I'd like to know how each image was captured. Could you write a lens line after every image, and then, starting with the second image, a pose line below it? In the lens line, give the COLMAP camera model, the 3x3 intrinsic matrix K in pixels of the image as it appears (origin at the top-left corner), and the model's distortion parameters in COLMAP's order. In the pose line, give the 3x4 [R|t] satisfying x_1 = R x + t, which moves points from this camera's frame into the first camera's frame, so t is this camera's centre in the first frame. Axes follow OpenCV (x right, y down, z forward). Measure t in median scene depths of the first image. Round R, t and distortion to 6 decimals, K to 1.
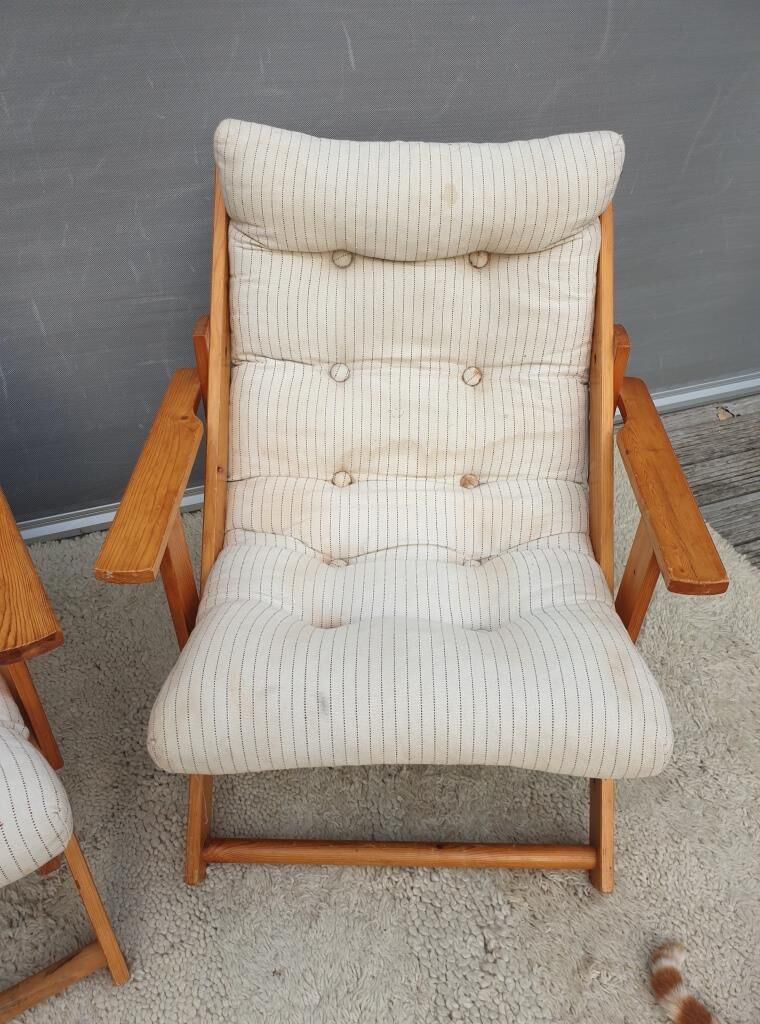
lens RADIAL K [[789.1, 0, 379.5], [0, 789.1, 526.2], [0, 0, 1]] dist [0.029392, -0.005679]
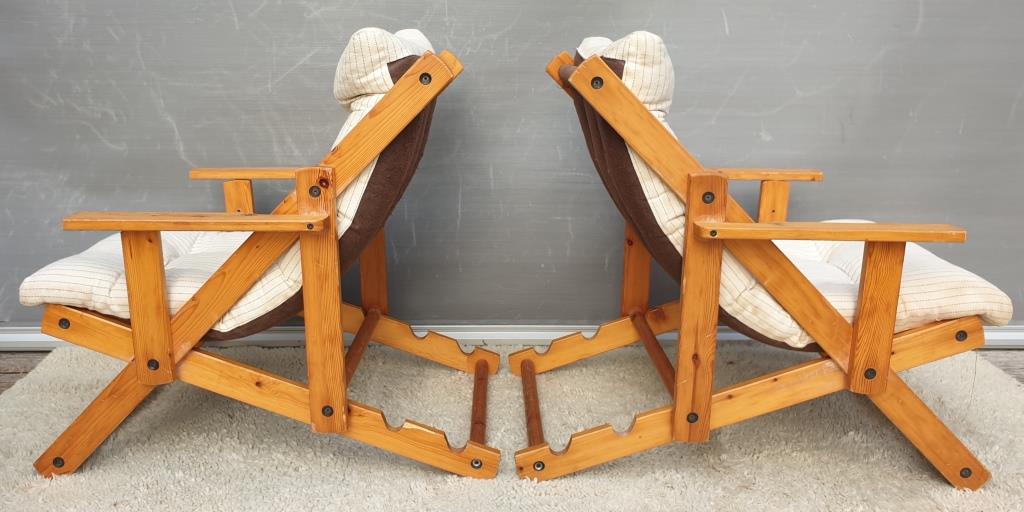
lens RADIAL K [[855.2, 0, 482.0], [0, 855.2, 208.4], [0, 0, 1]] dist [0.026268, -0.033089]
pose [[0.938306, 0.048474, -0.342392, 0.125897], [-0.206585, 0.872601, -0.442595, 0.628829], [0.277318, 0.486023, 0.828780, -0.367664]]
